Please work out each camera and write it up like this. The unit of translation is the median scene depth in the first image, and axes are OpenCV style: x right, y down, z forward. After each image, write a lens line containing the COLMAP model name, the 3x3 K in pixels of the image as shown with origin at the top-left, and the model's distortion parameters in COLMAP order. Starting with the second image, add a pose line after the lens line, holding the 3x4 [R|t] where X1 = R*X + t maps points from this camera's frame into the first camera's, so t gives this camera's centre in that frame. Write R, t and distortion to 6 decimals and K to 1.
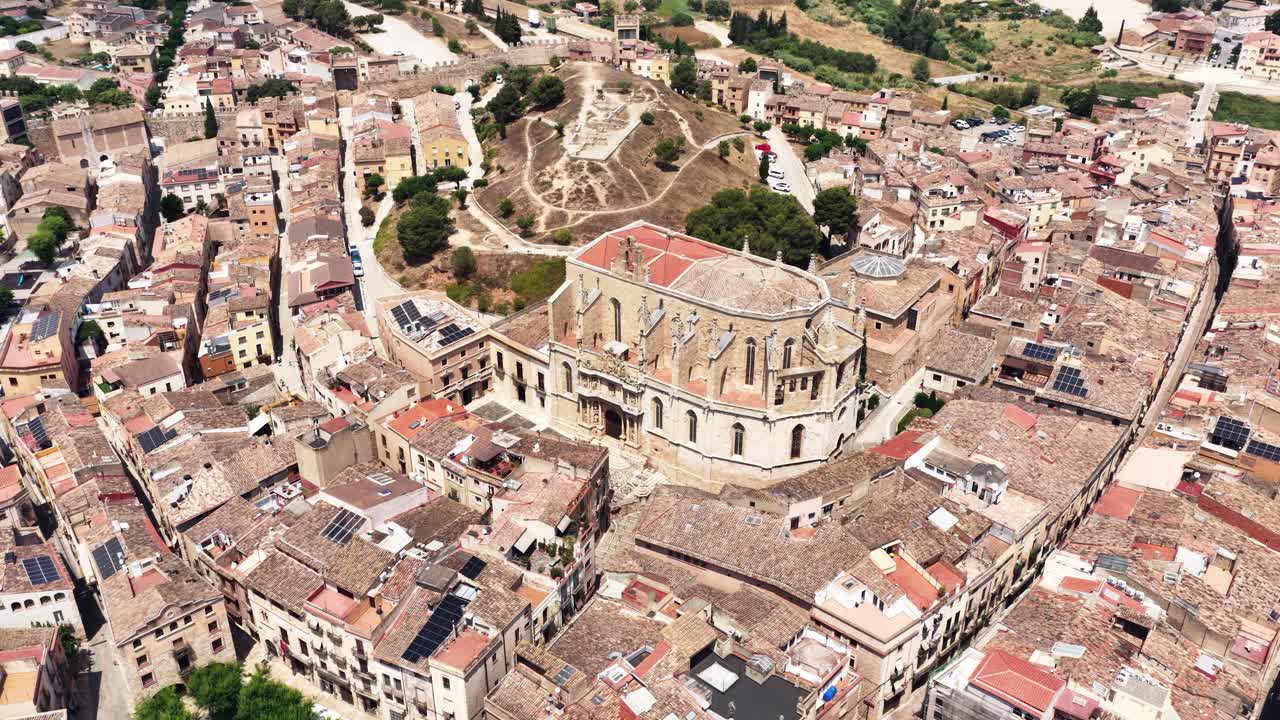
lens RADIAL K [[1094.0, 0, 640.0], [0, 1094.0, 360.0], [0, 0, 1]] dist [0.007342, 0.019219]
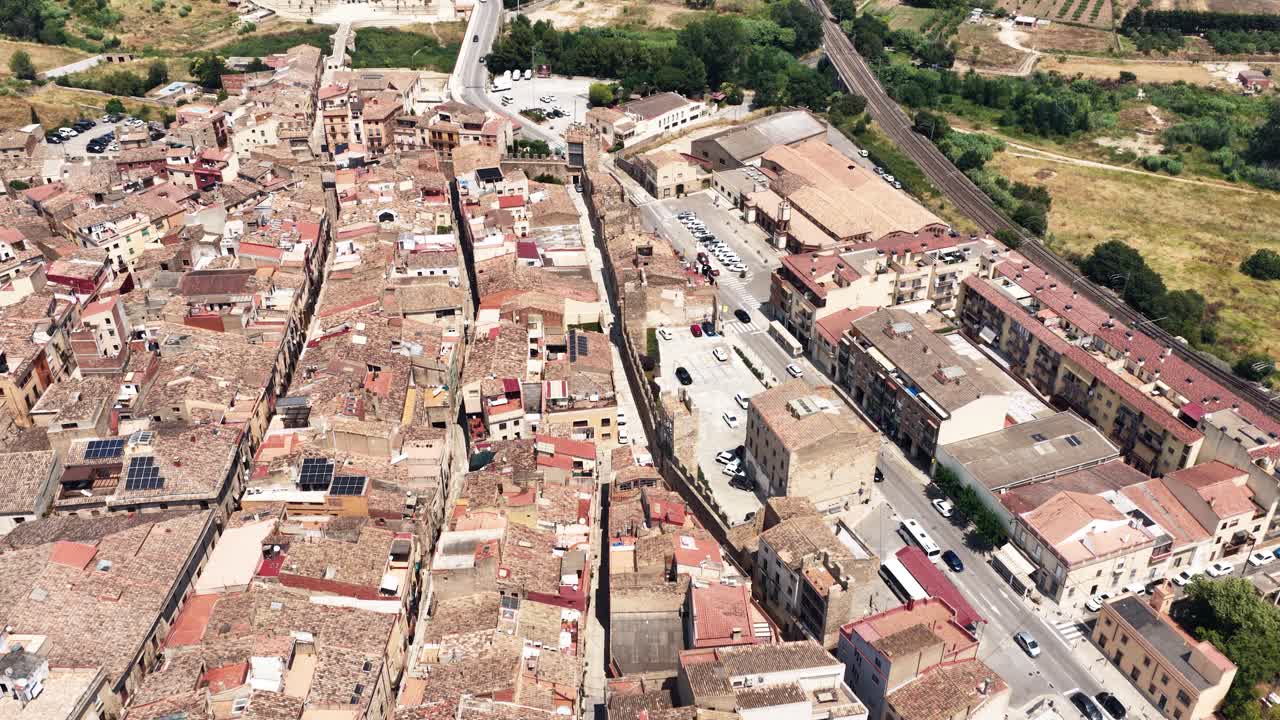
lens RADIAL K [[1094.0, 0, 640.0], [0, 1094.0, 360.0], [0, 0, 1]] dist [0.007342, 0.019219]
pose [[0.792499, -0.332474, 0.511279, 0.186212], [0.297373, 0.942584, 0.152005, -0.052704], [-0.532461, 0.031577, 0.845865, 0.029619]]
